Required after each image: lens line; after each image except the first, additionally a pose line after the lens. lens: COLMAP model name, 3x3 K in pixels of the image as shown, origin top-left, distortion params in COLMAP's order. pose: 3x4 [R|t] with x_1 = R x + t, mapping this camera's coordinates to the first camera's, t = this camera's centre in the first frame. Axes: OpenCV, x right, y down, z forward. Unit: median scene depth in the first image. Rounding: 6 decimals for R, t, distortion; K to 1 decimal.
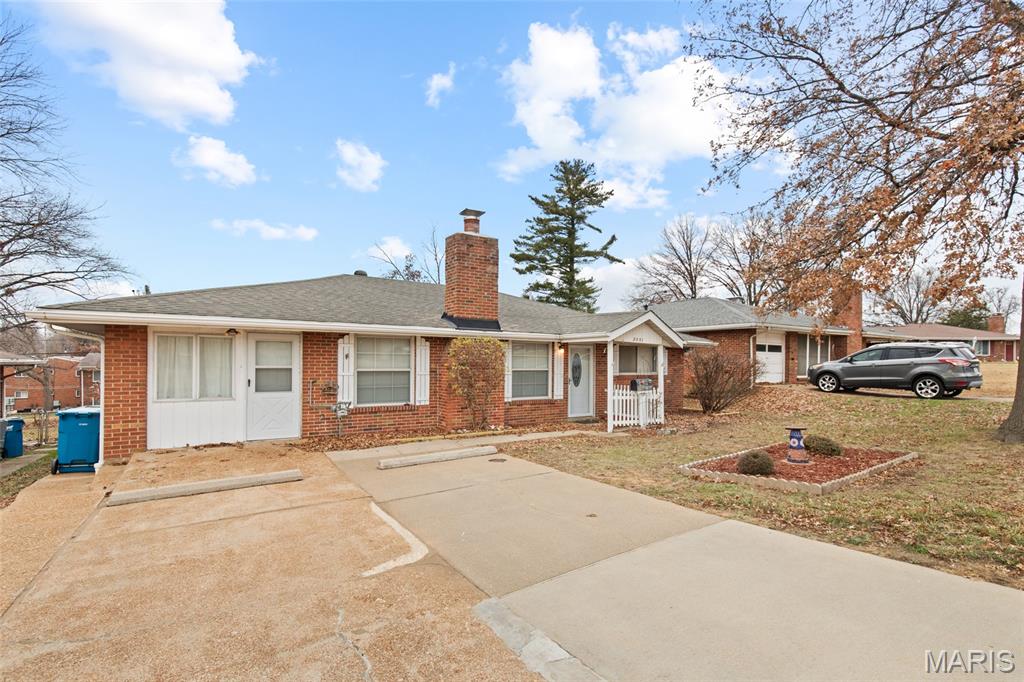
lens RADIAL K [[484.1, 0, 514.0], [0, 484.1, 370.4], [0, 0, 1]] dist [0.002767, 0.000206]
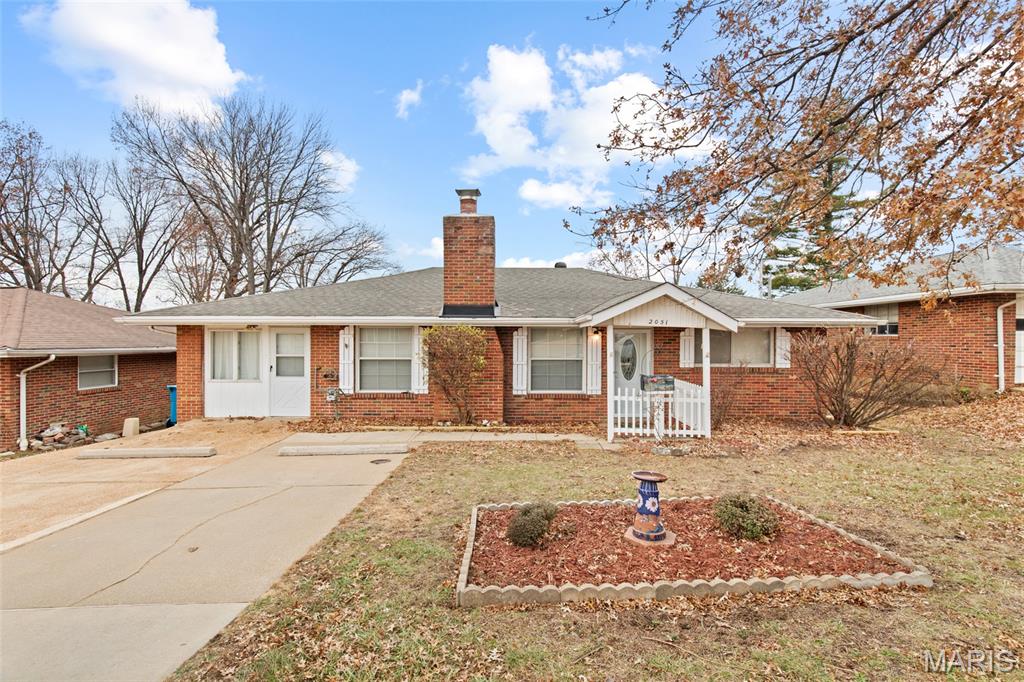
lens RADIAL K [[467.3, 0, 515.2], [0, 467.3, 346.7], [0, 0, 1]] dist [0.003374, 0.000472]
pose [[0.837606, 0.002456, -0.546269, 0.511585], [-0.005387, 0.999978, -0.003765, -0.023588], [0.546248, 0.006097, 0.837601, 0.301267]]
